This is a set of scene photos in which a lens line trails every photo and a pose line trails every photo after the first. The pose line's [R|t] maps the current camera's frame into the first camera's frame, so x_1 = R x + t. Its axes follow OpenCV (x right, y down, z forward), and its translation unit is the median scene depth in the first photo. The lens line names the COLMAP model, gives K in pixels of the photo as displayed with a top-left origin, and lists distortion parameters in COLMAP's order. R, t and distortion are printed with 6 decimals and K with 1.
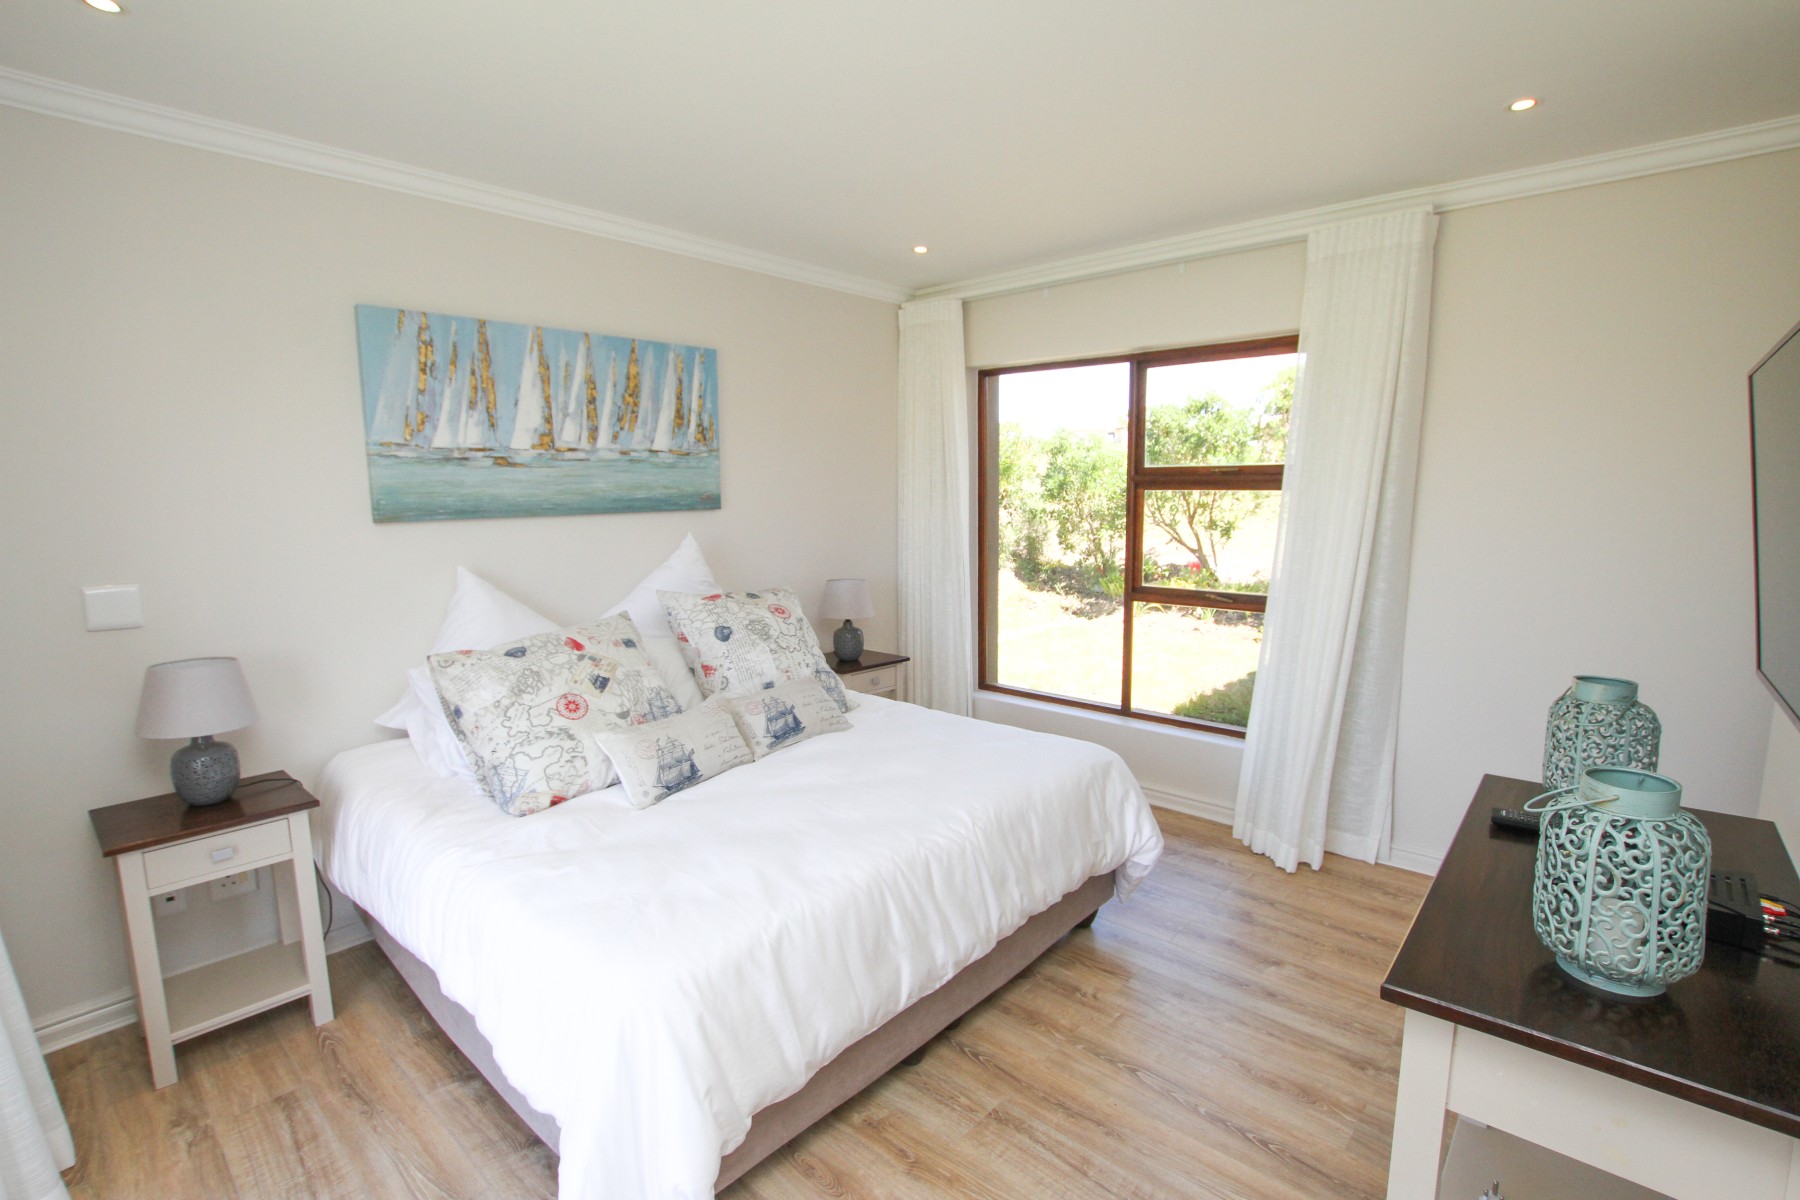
lens RADIAL K [[839.8, 0, 895.9], [0, 839.8, 600.3], [0, 0, 1]] dist [-0.025723, 0.002364]
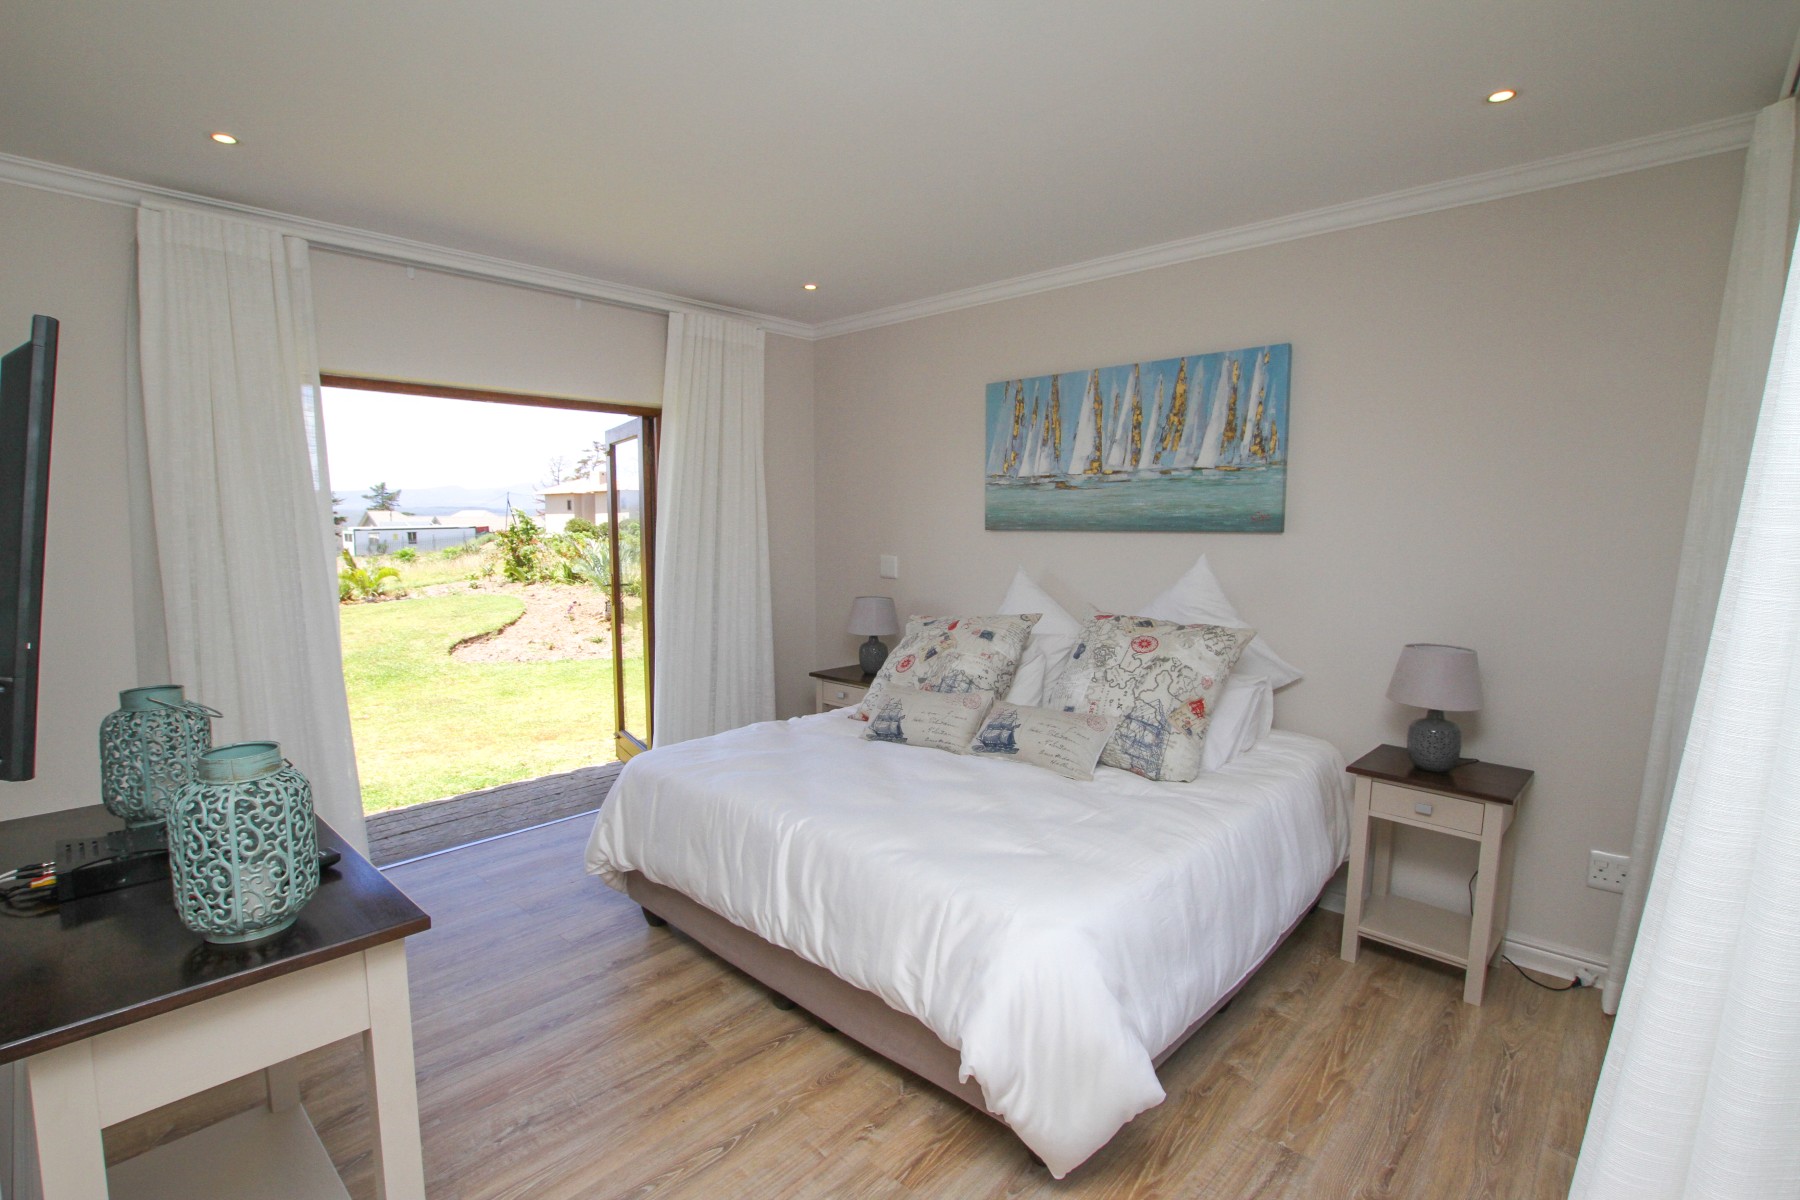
lens RADIAL K [[839.8, 0, 905.2], [0, 839.8, 604.1], [0, 0, 1]] dist [-0.025723, 0.002364]
pose [[-0.010692, 0.112051, -0.993645, 0.744524], [-0.134134, 0.984560, 0.112470, -0.095155], [0.990906, 0.134484, 0.004503, 0.740632]]
